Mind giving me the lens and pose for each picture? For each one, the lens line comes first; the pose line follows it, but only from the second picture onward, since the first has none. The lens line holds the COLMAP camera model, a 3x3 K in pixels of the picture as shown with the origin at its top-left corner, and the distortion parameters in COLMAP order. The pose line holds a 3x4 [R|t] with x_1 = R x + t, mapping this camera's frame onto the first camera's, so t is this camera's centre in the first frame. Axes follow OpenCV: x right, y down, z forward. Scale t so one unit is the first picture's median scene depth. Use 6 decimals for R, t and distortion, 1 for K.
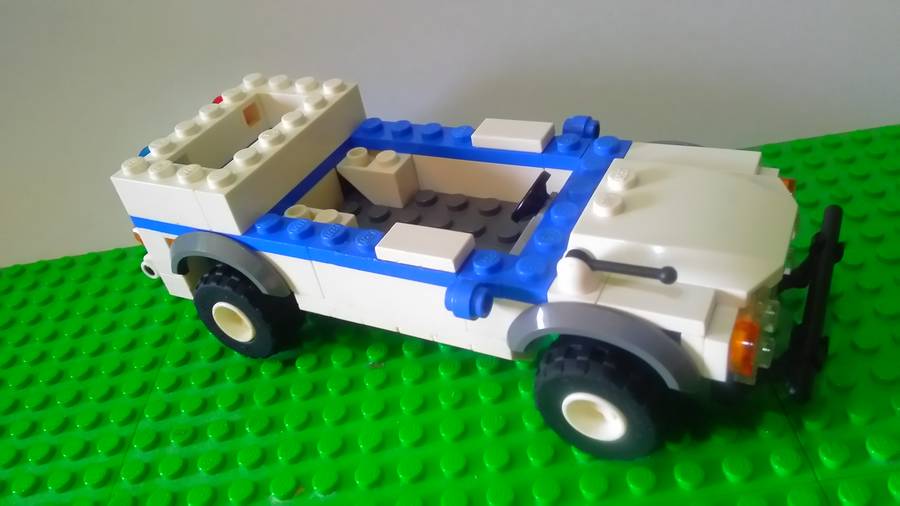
lens RADIAL K [[727.8, 0, 447.6], [0, 727.8, 254.7], [0, 0, 1]] dist [0.059107, -0.098275]
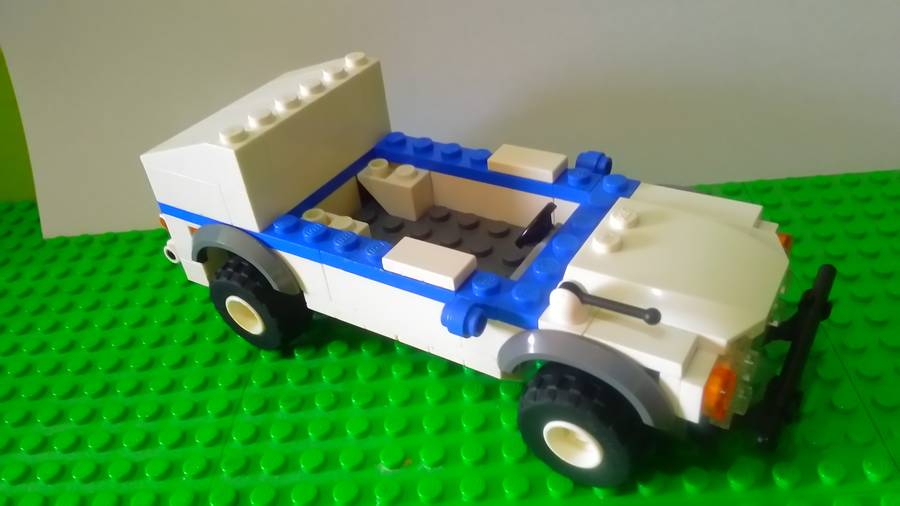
lens RADIAL K [[727.8, 0, 445.0], [0, 727.8, 247.4], [0, 0, 1]] dist [0.059107, -0.098275]
pose [[0.993930, 0.105008, -0.032810, 0.022205], [-0.105604, 0.994263, -0.016988, -0.016512], [0.030838, 0.020349, 0.999317, -0.048559]]
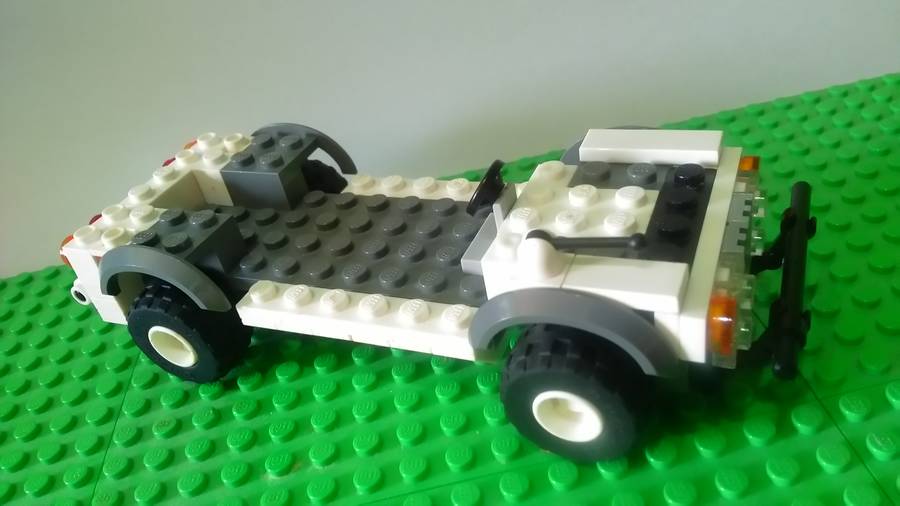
lens RADIAL K [[727.8, 0, 449.3], [0, 727.8, 256.4], [0, 0, 1]] dist [0.059107, -0.098275]
pose [[0.997466, -0.049624, 0.050985, 0.014581], [0.052184, 0.997377, -0.050164, 0.054264], [-0.048362, 0.052698, 0.997439, 0.071668]]
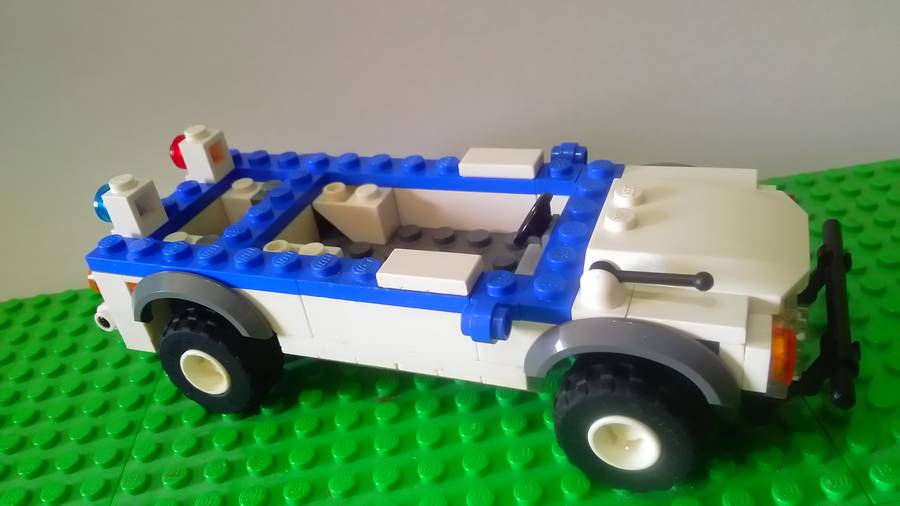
lens RADIAL K [[727.8, 0, 450.9], [0, 727.8, 259.3], [0, 0, 1]] dist [0.059107, -0.098275]
pose [[0.993782, -0.030512, 0.107078, -0.097846], [0.040433, 0.994962, -0.091741, 0.057021], [-0.103739, 0.095500, 0.990009, 0.067310]]
